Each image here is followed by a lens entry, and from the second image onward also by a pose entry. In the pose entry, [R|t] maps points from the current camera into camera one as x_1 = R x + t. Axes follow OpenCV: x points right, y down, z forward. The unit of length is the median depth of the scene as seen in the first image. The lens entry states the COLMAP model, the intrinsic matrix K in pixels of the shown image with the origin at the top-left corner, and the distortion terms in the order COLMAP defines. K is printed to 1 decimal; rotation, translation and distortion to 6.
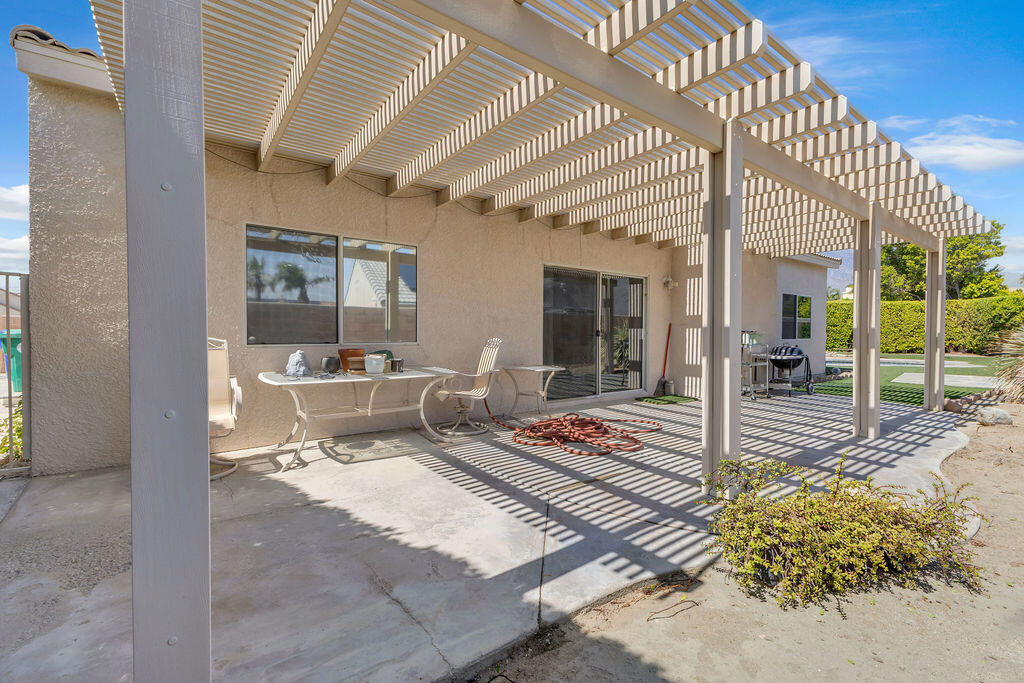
lens RADIAL K [[439.6, 0, 514.6], [0, 439.6, 338.6], [0, 0, 1]] dist [0.007918, -0.000658]
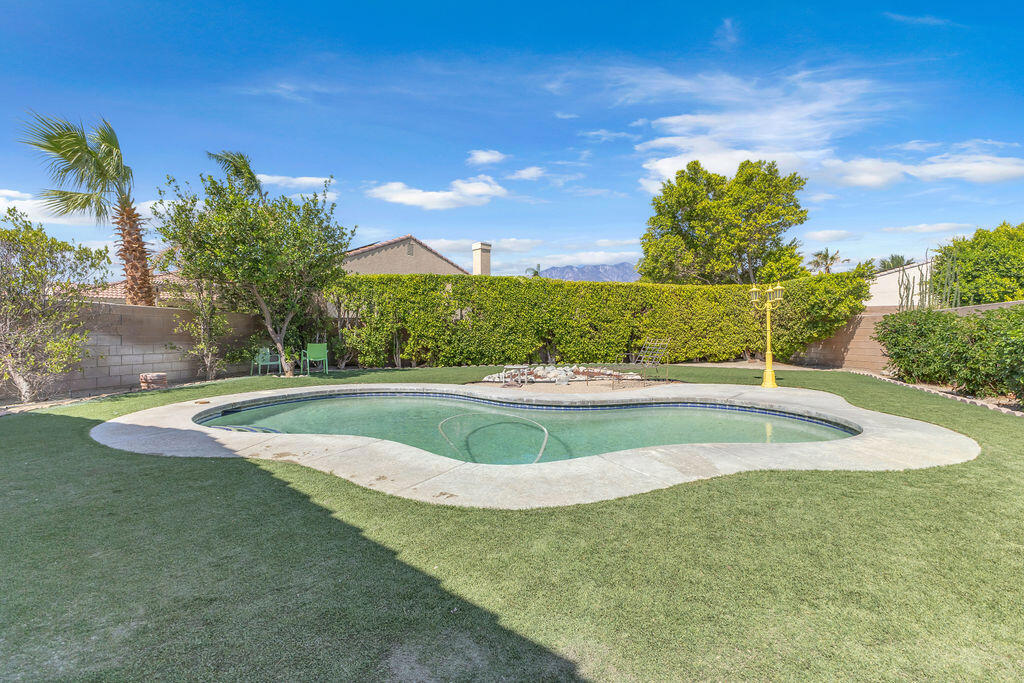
lens RADIAL K [[439.6, 0, 514.6], [0, 439.6, 338.6], [0, 0, 1]] dist [0.007918, -0.000658]
pose [[0.929769, -0.006867, 0.368079, 2.048976], [0.009235, 0.999946, -0.004672, -0.013627], [-0.368028, 0.007743, 0.929783, 2.588369]]
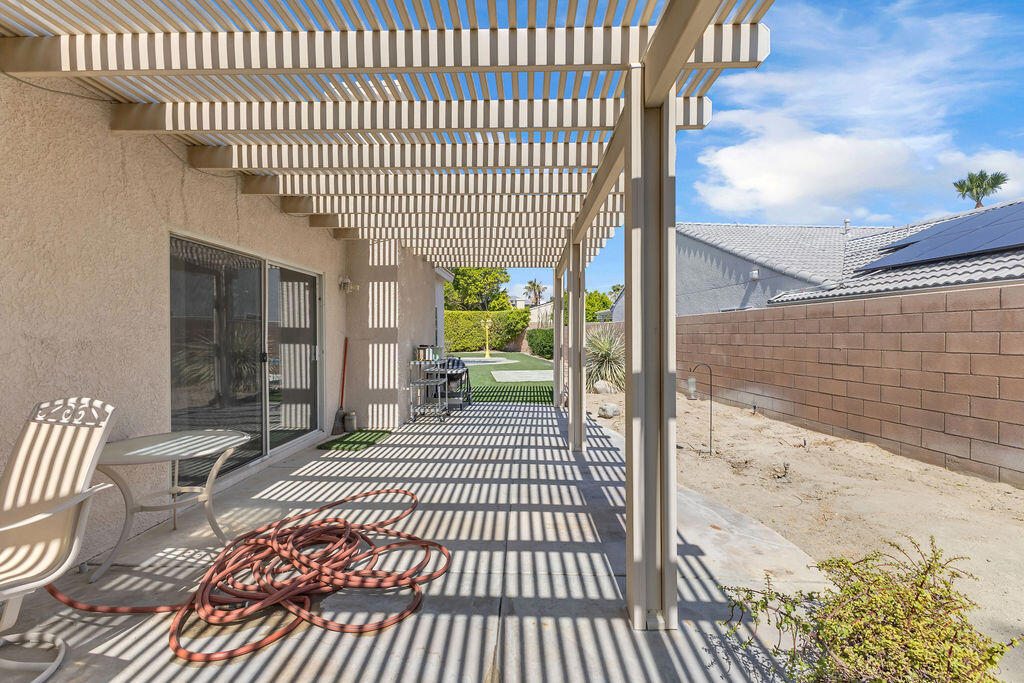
lens RADIAL K [[439.6, 0, 514.6], [0, 439.6, 338.6], [0, 0, 1]] dist [0.007918, -0.000658]
pose [[0.617923, -0.014591, 0.786103, -0.118823], [0.016176, 0.999852, 0.005843, -0.052600], [-0.786072, 0.009105, 0.618068, 0.475996]]
